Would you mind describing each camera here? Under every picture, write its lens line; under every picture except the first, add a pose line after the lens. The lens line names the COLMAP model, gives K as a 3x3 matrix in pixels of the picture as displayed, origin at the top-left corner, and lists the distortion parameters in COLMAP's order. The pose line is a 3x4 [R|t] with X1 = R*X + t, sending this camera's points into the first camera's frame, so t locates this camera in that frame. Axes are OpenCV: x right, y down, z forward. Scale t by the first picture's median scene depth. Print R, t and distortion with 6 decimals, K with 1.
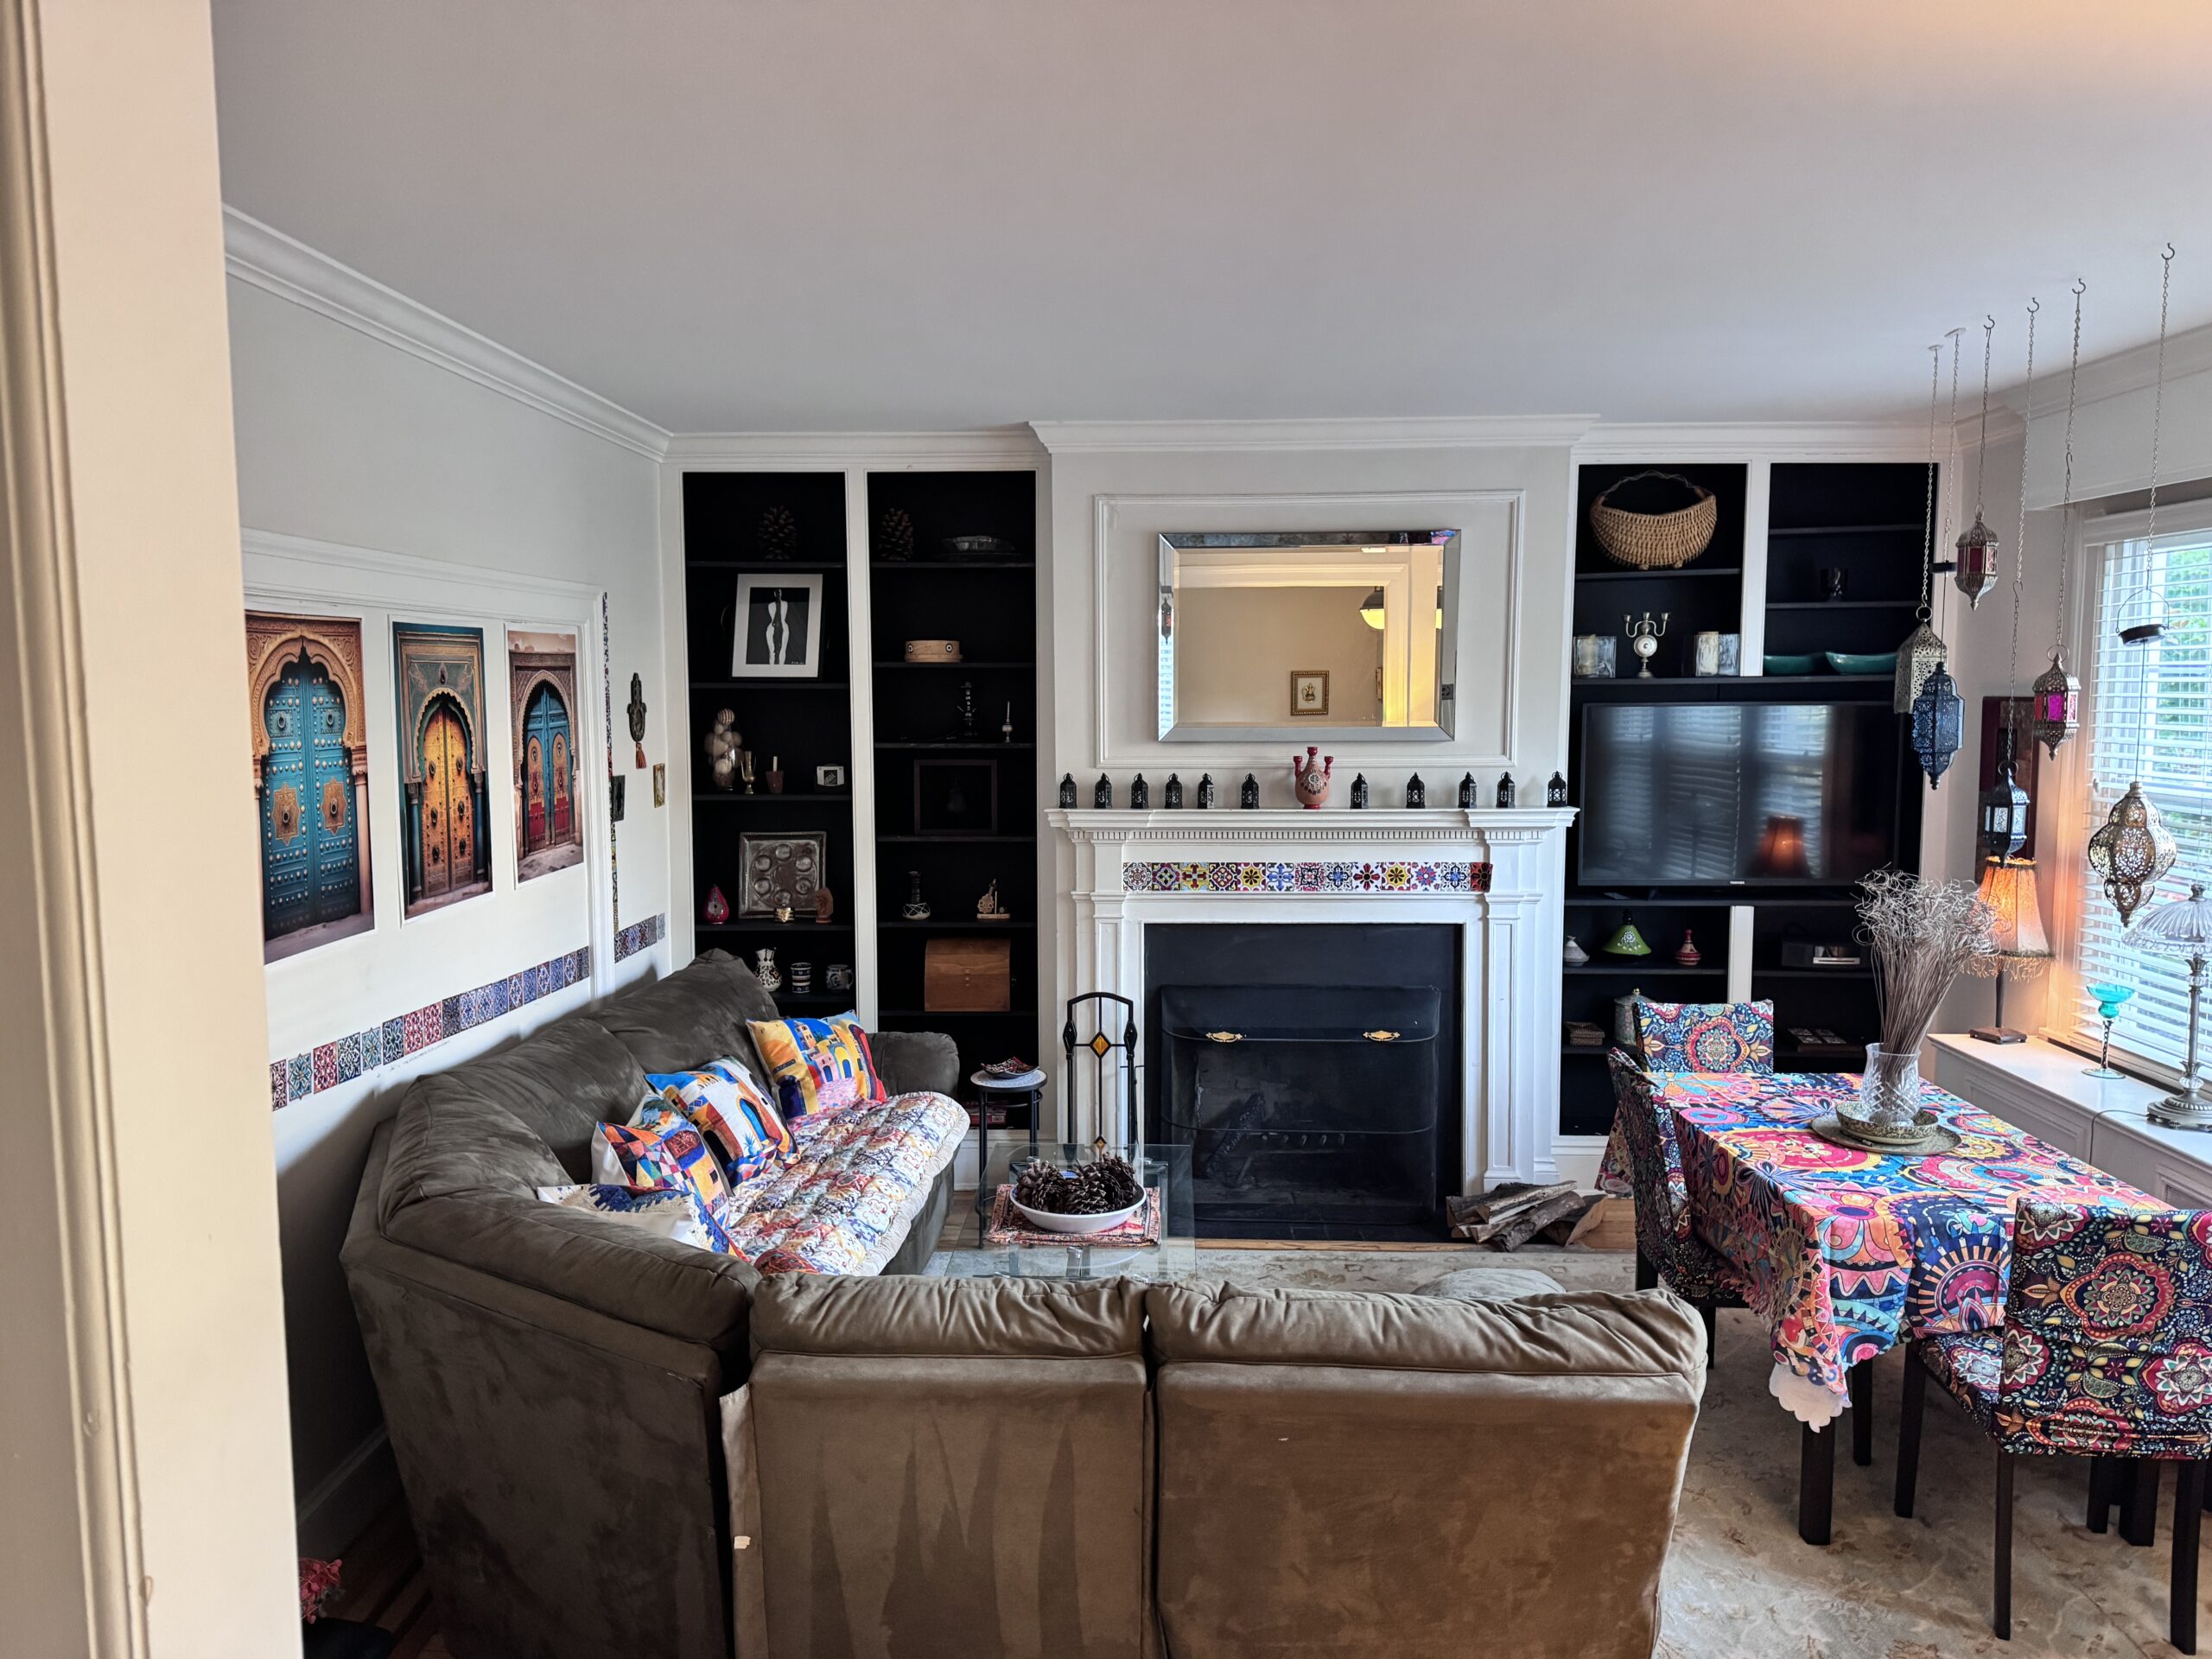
lens RADIAL K [[1562.3, 0, 1099.8], [0, 1562.3, 836.8], [0, 0, 1]] dist [0.041909, -0.051612]
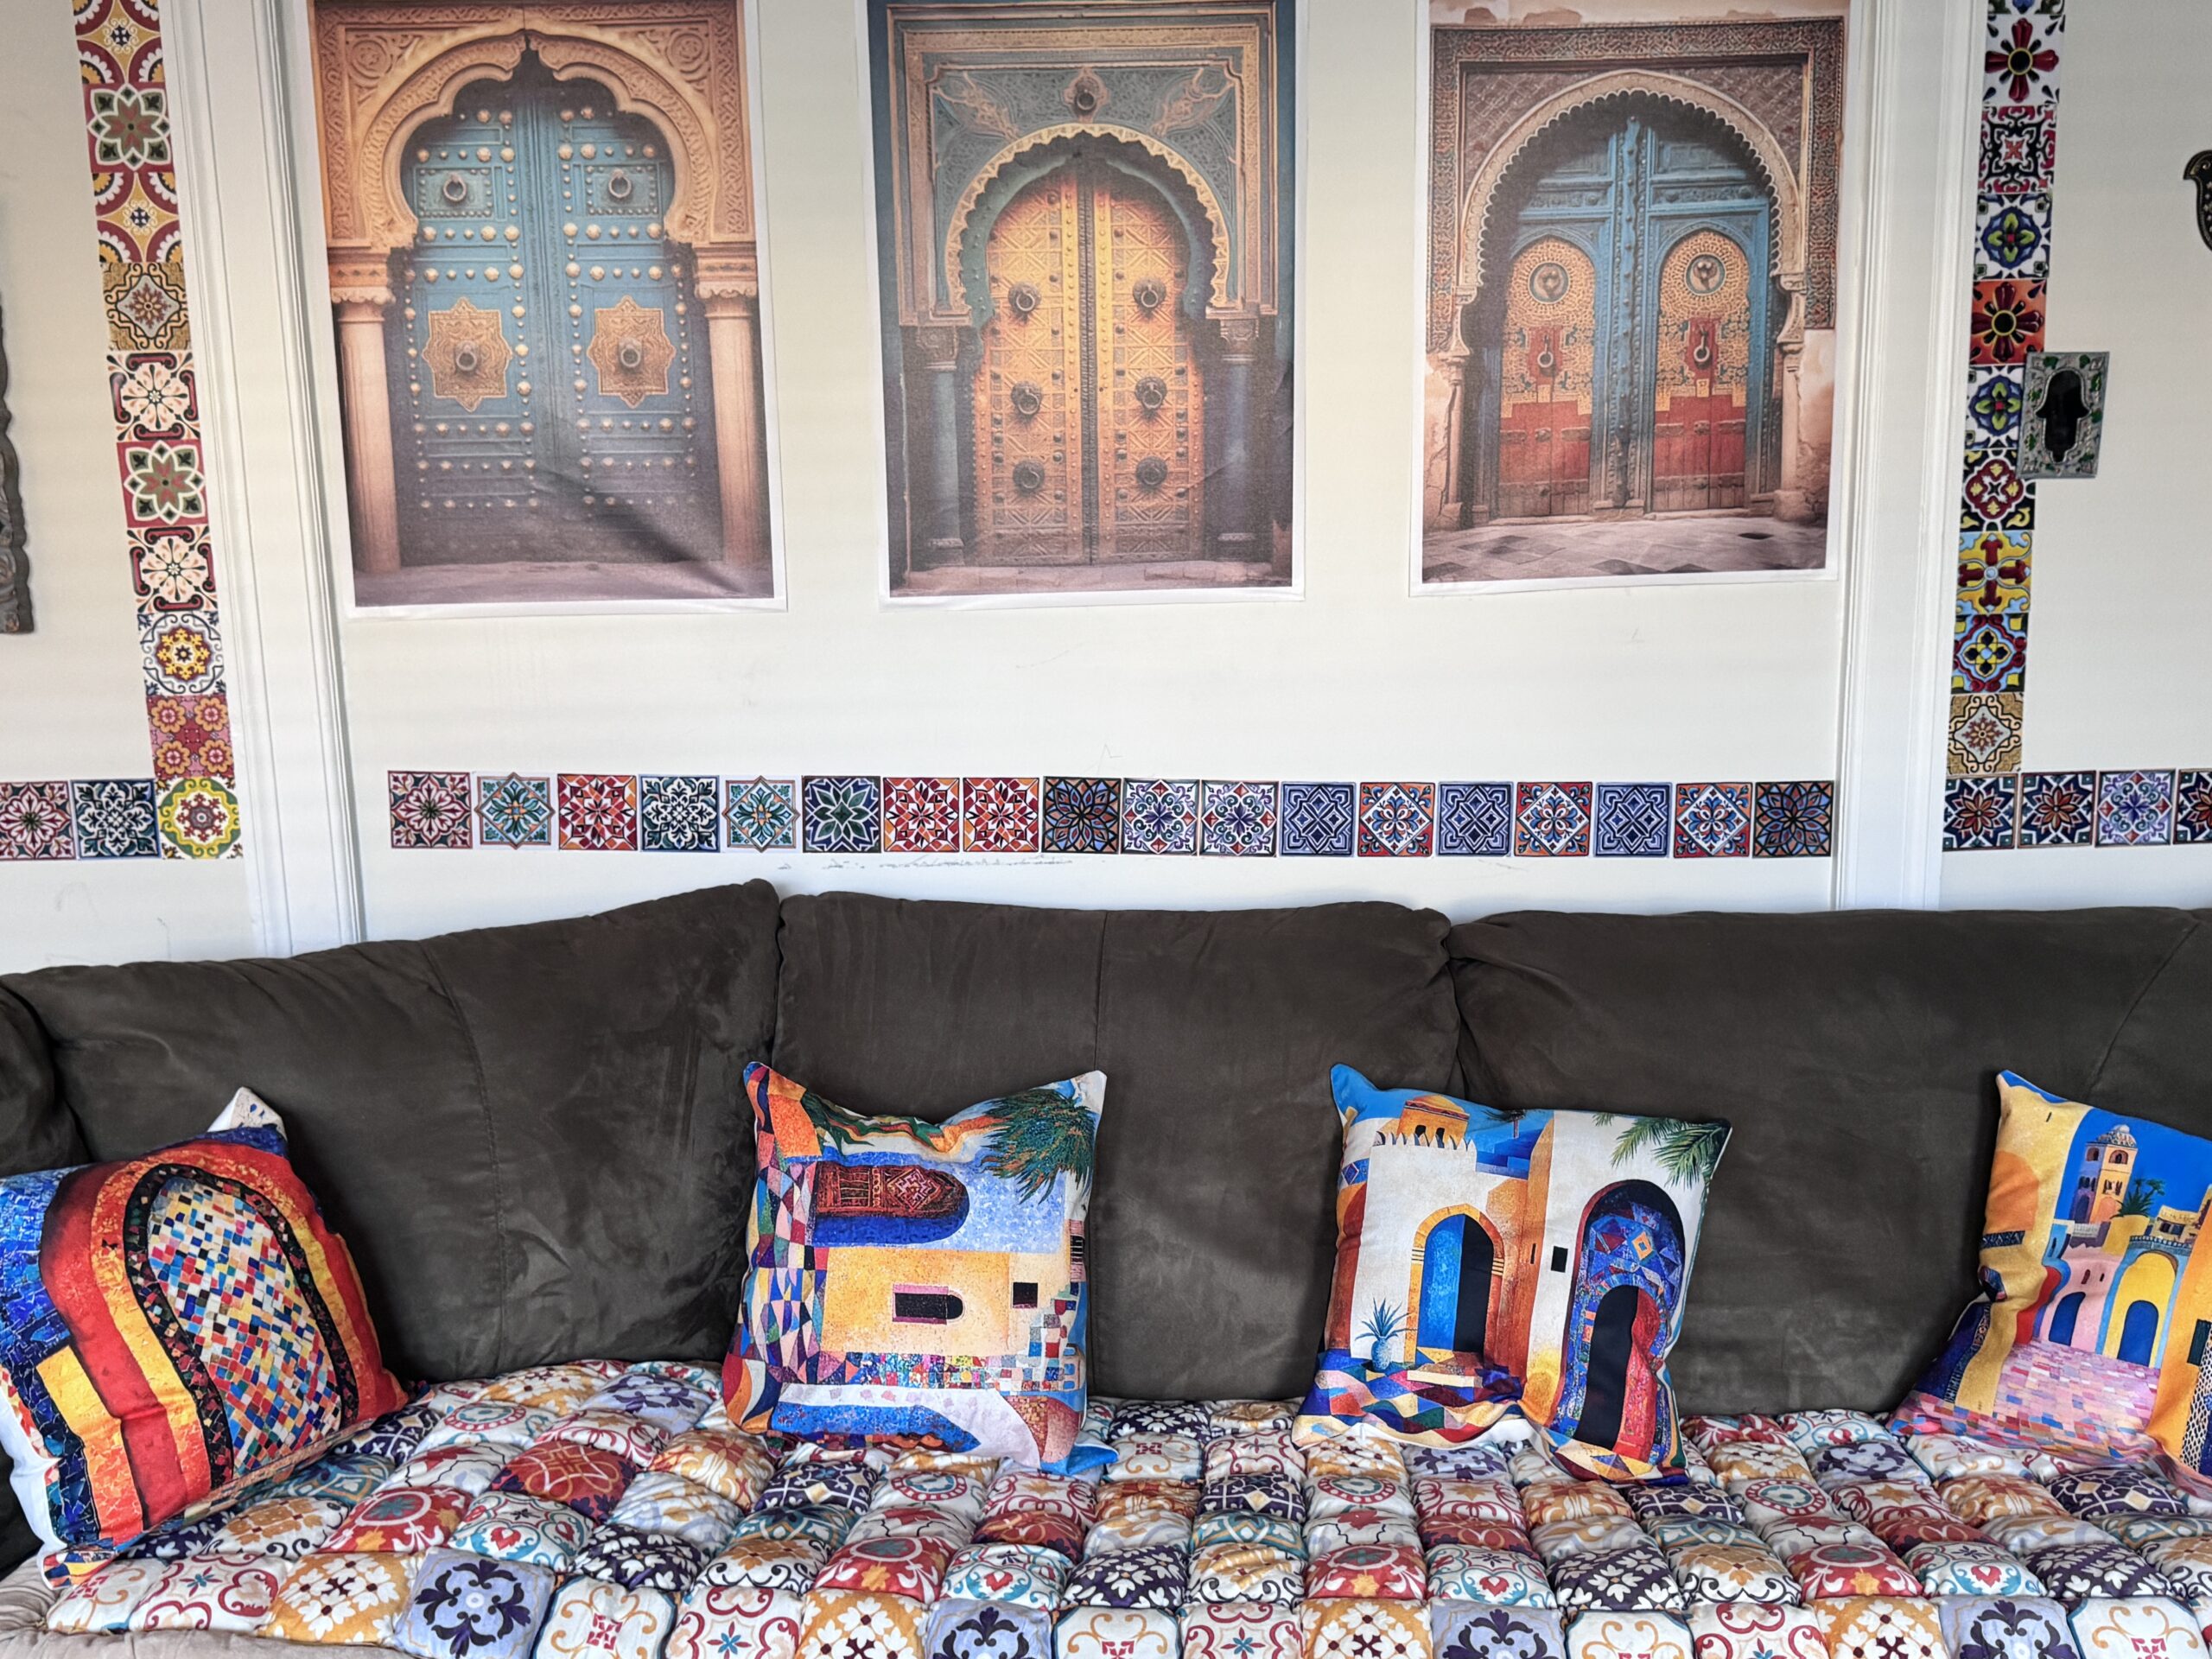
lens RADIAL K [[2121.6, 0, 1106.9], [0, 2121.6, 864.5], [0, 0, 1]] dist [0.043976, 0.000000]
pose [[0.074581, 0.192132, -0.978531, 0.247097], [-0.078357, 0.979359, 0.186323, 0.003280], [0.994132, 0.062779, 0.088096, 0.938694]]
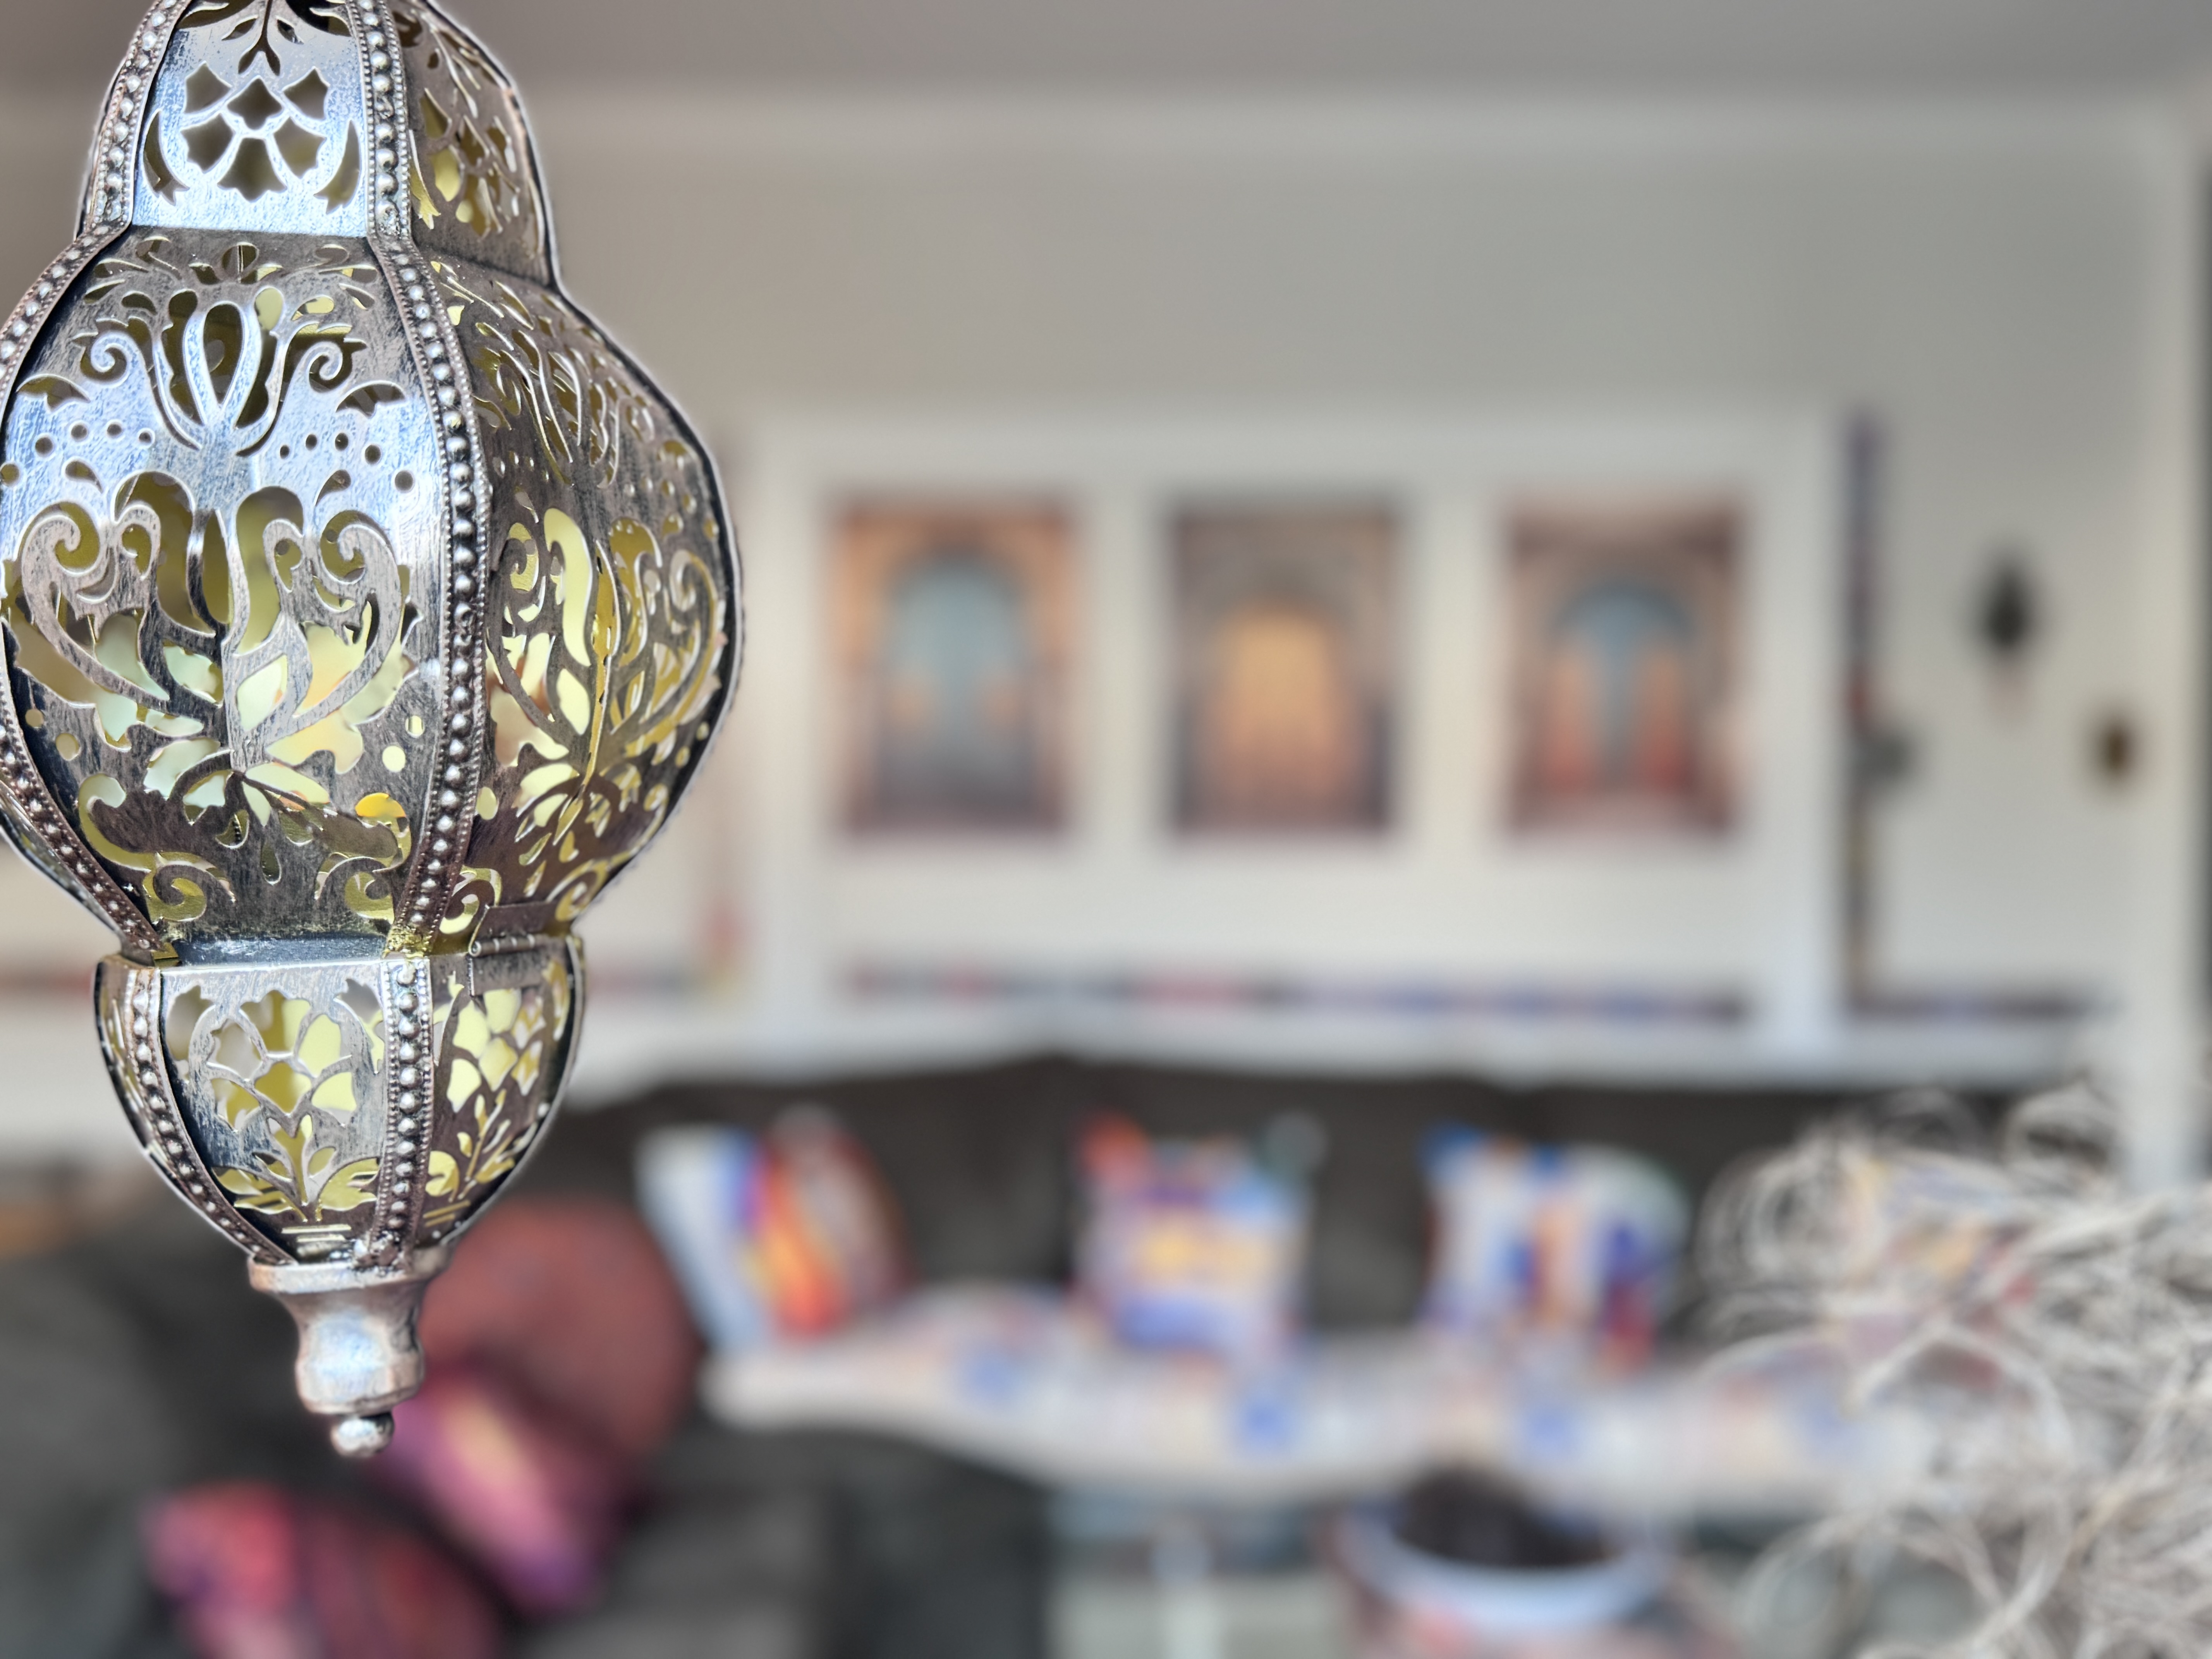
lens RADIAL K [[2121.6, 0, 1089.6], [0, 2121.6, 822.0], [0, 0, 1]] dist [0.043976, 0.000000]
pose [[0.055182, 0.029877, -0.998029, 0.619472], [-0.098407, 0.994849, 0.024341, 0.011975], [0.993615, 0.096870, 0.057837, 0.832311]]
